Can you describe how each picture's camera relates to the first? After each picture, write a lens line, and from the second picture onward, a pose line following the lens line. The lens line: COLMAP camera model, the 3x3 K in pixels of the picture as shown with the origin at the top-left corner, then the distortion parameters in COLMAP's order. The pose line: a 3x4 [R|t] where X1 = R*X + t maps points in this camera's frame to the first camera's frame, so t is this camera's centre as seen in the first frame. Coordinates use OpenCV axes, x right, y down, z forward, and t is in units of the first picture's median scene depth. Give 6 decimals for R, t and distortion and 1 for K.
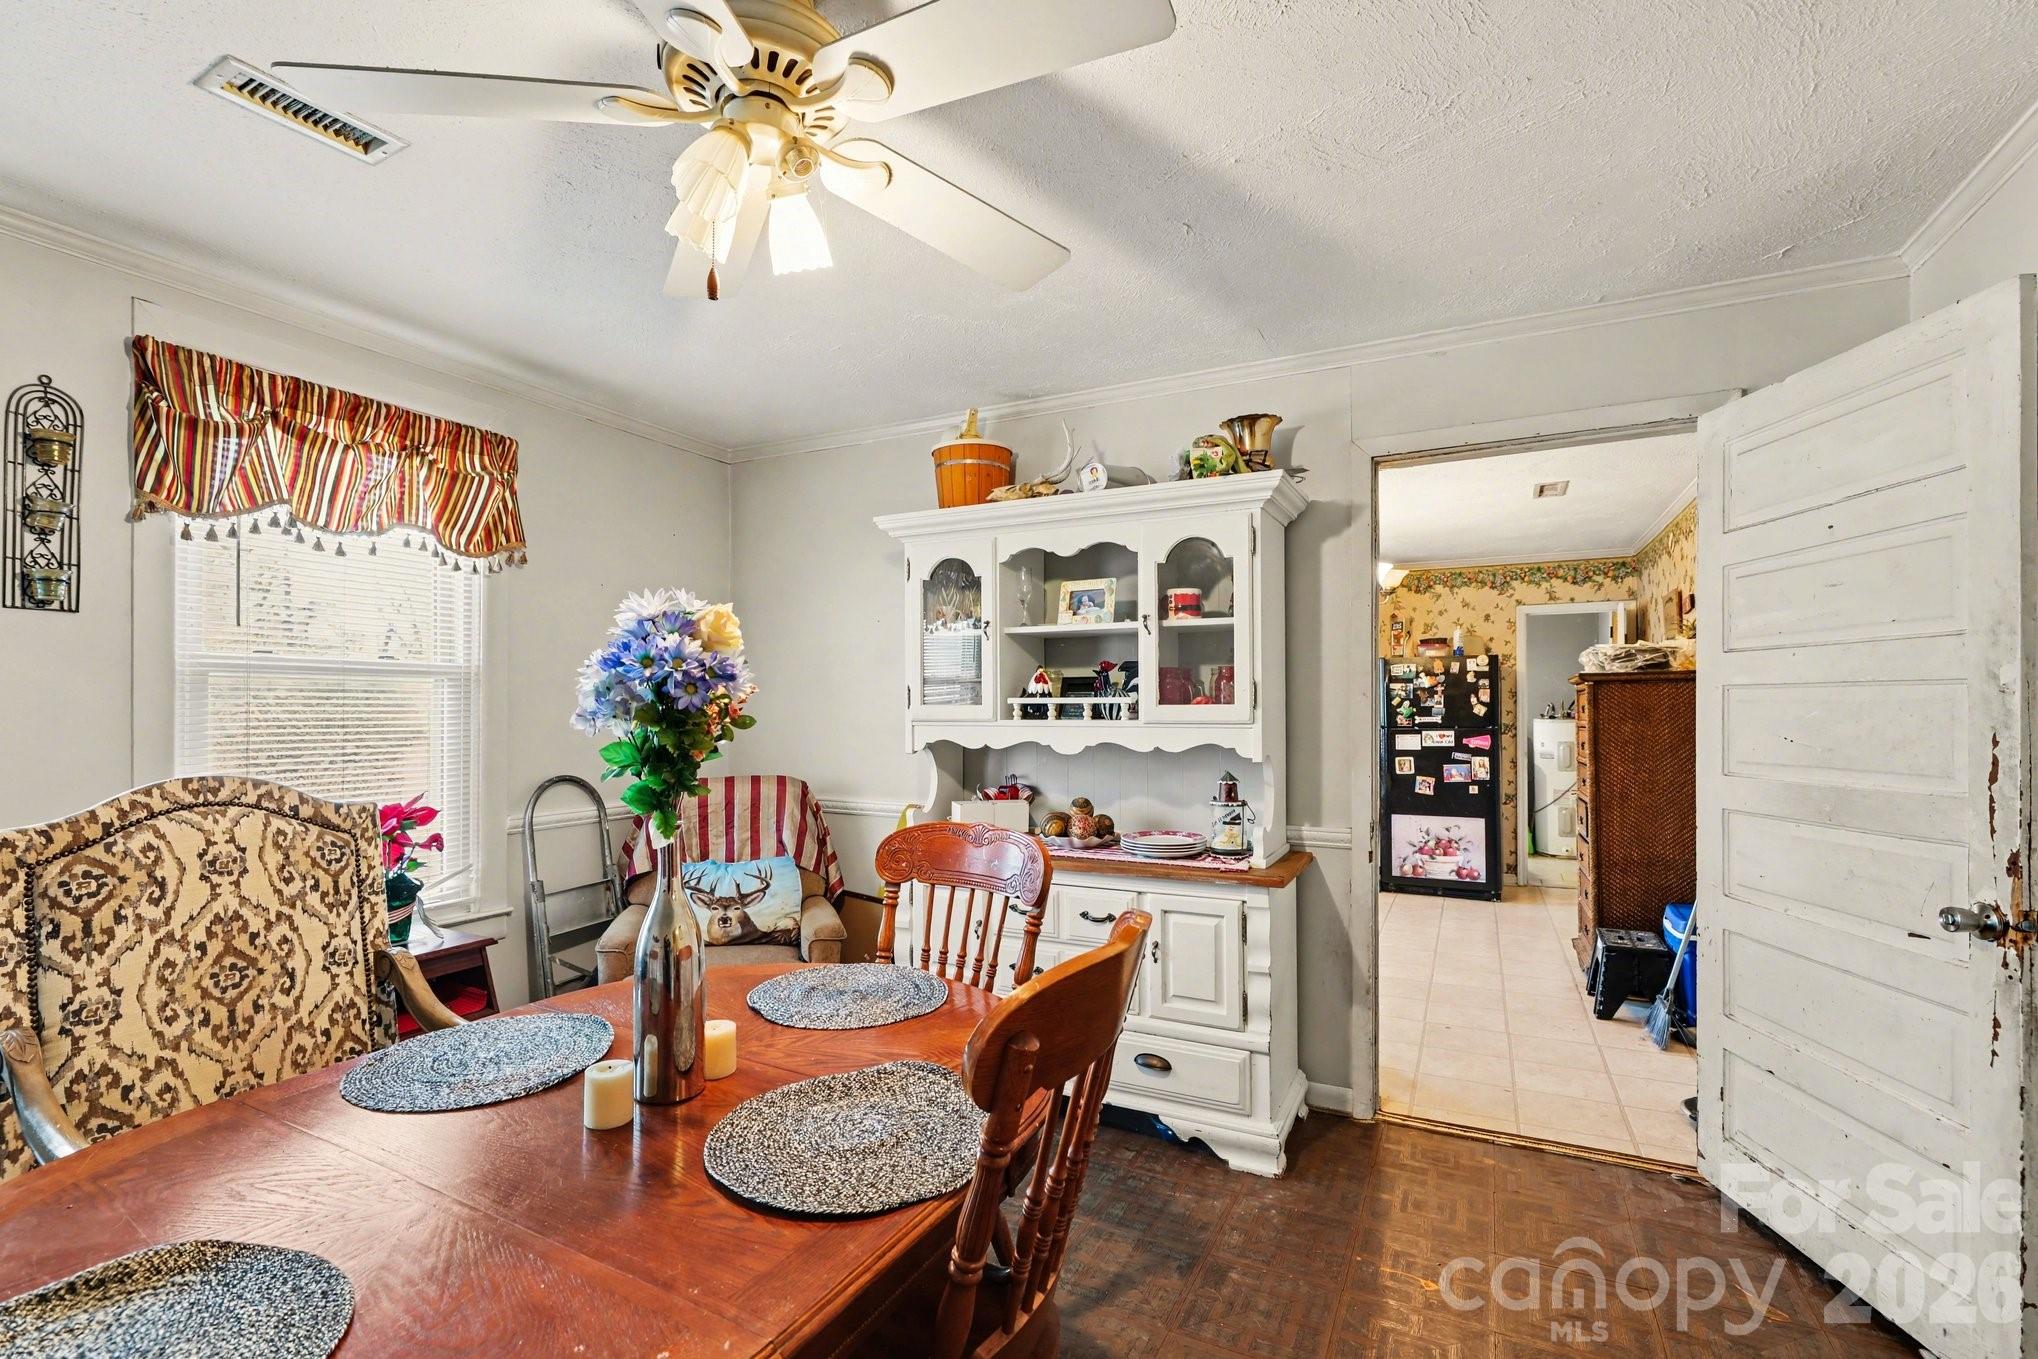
lens RADIAL K [[929.8, 0, 1013.1], [0, 929.8, 693.9], [0, 0, 1]] dist [0.001409, -0.000041]
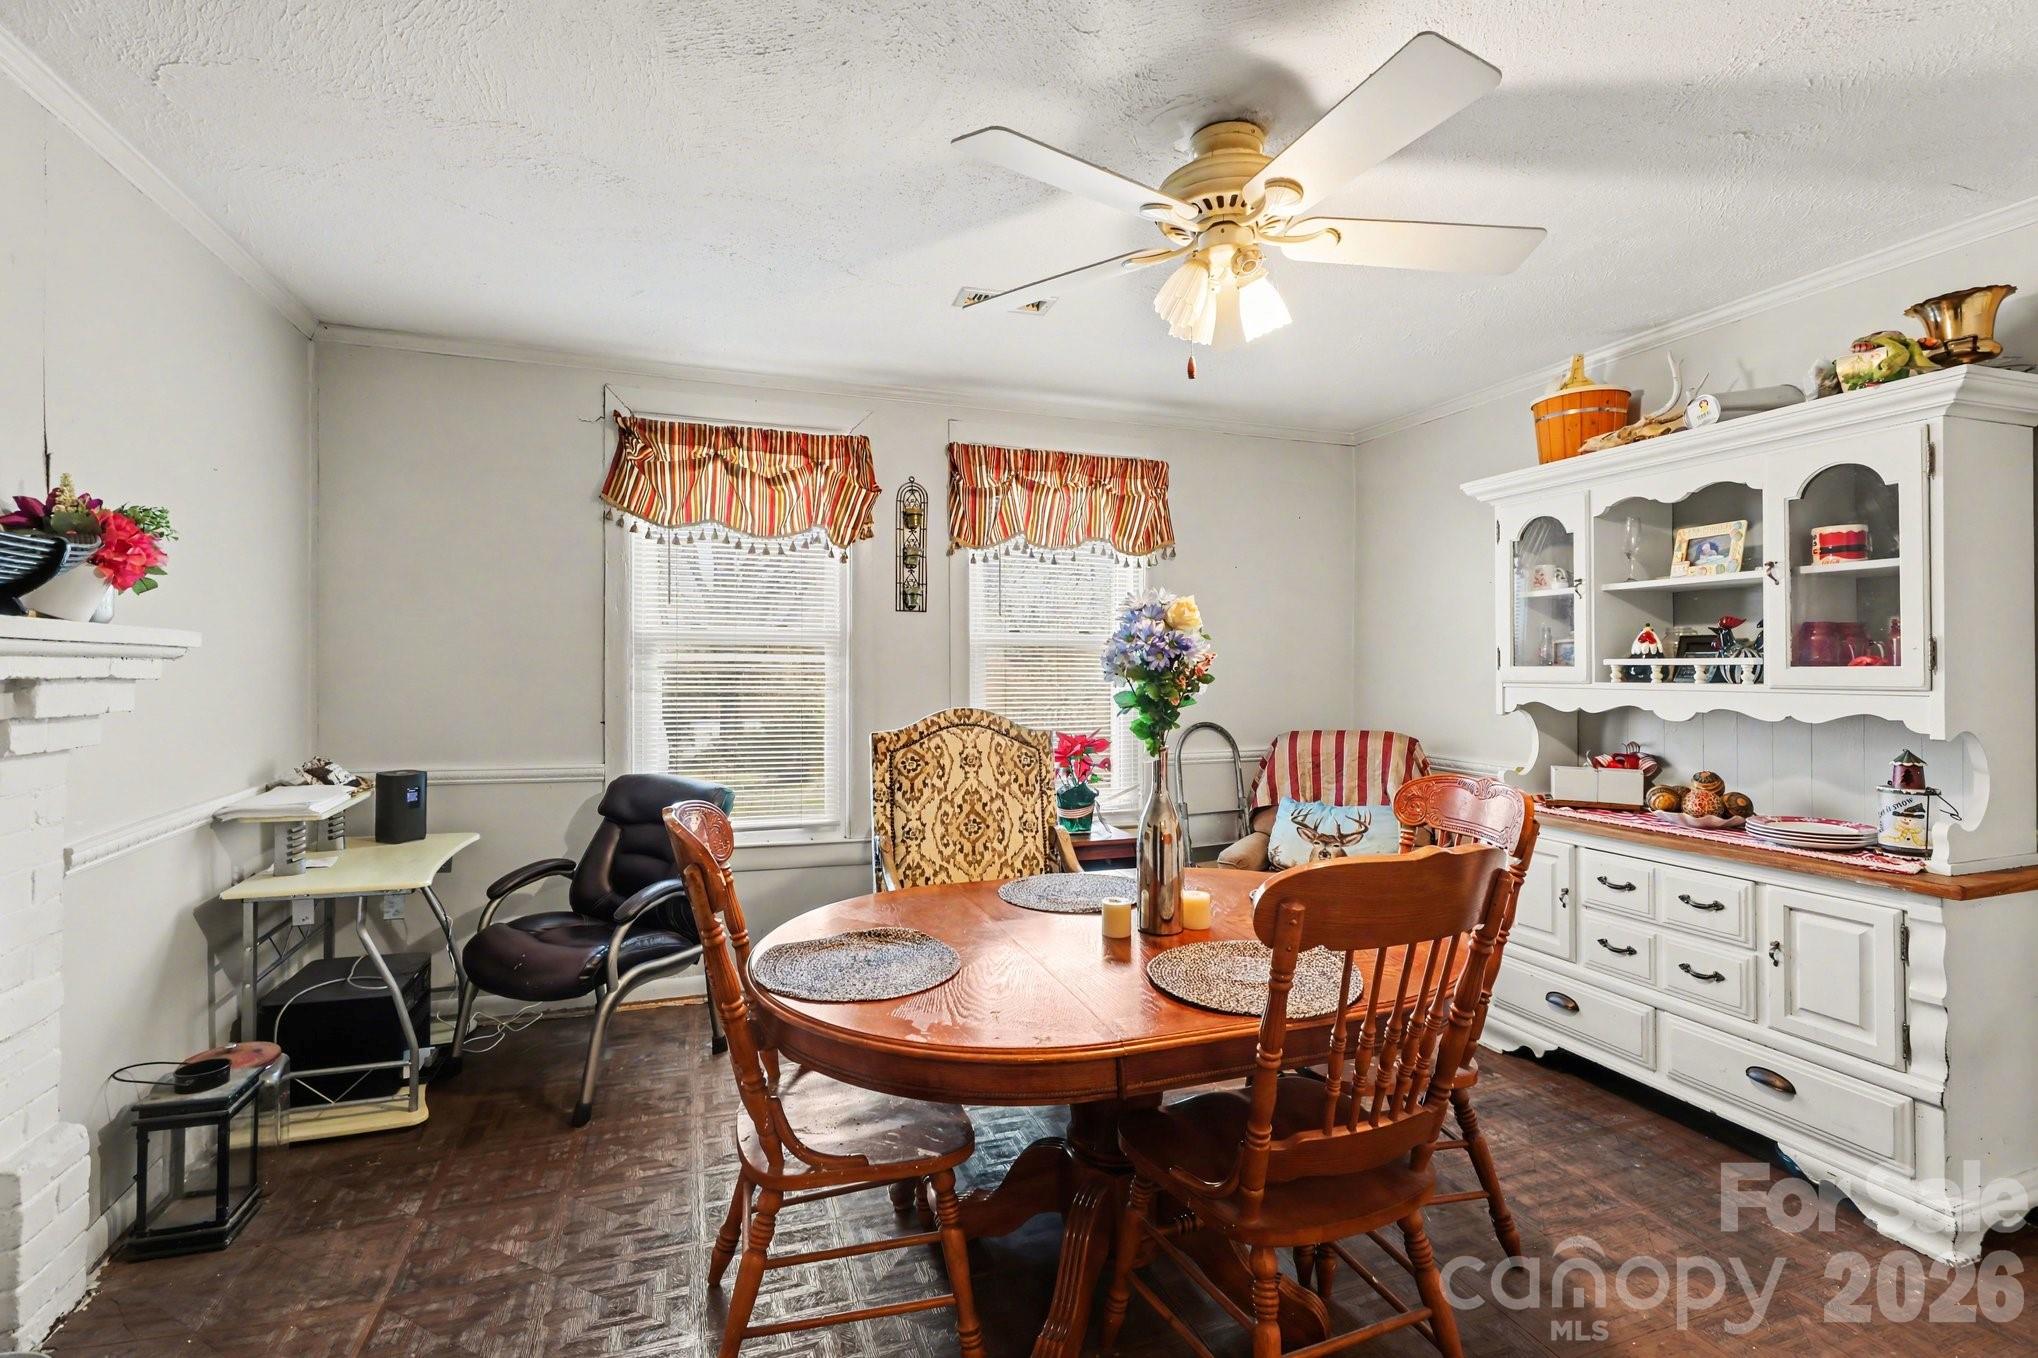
lens RADIAL K [[956.4, 0, 1024.0], [0, 956.4, 659.4], [0, 0, 1]] dist [0.003806, 0.000521]
pose [[0.728730, -0.003570, -0.684791, 0.260707], [0.007453, 0.999969, 0.002718, -0.002689], [0.684760, -0.007084, 0.728734, -0.125928]]
